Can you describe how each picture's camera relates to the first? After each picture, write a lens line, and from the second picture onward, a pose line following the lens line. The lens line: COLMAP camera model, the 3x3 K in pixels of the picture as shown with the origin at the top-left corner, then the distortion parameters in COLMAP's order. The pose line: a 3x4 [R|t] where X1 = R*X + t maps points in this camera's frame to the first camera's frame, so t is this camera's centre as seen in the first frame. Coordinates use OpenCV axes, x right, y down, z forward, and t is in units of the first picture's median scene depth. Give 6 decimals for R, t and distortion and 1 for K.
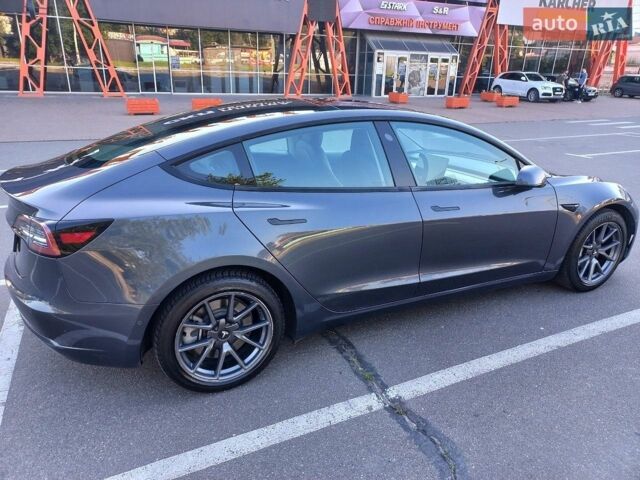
lens RADIAL K [[456.4, 0, 321.7], [0, 456.4, 238.9], [0, 0, 1]] dist [0.028531, 0.000353]
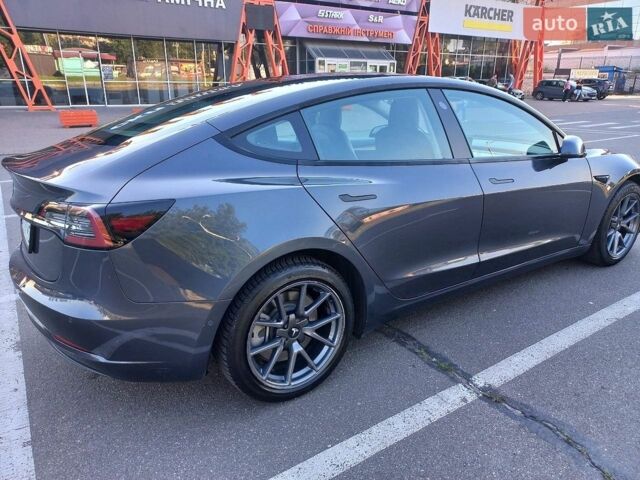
lens RADIAL K [[456.4, 0, 319.3], [0, 456.4, 243.3], [0, 0, 1]] dist [0.028531, 0.000353]
pose [[0.989750, -0.066070, 0.126605, -0.215466], [0.068328, 0.997571, -0.013570, 0.045525], [-0.125401, 0.022081, 0.991860, 0.109759]]
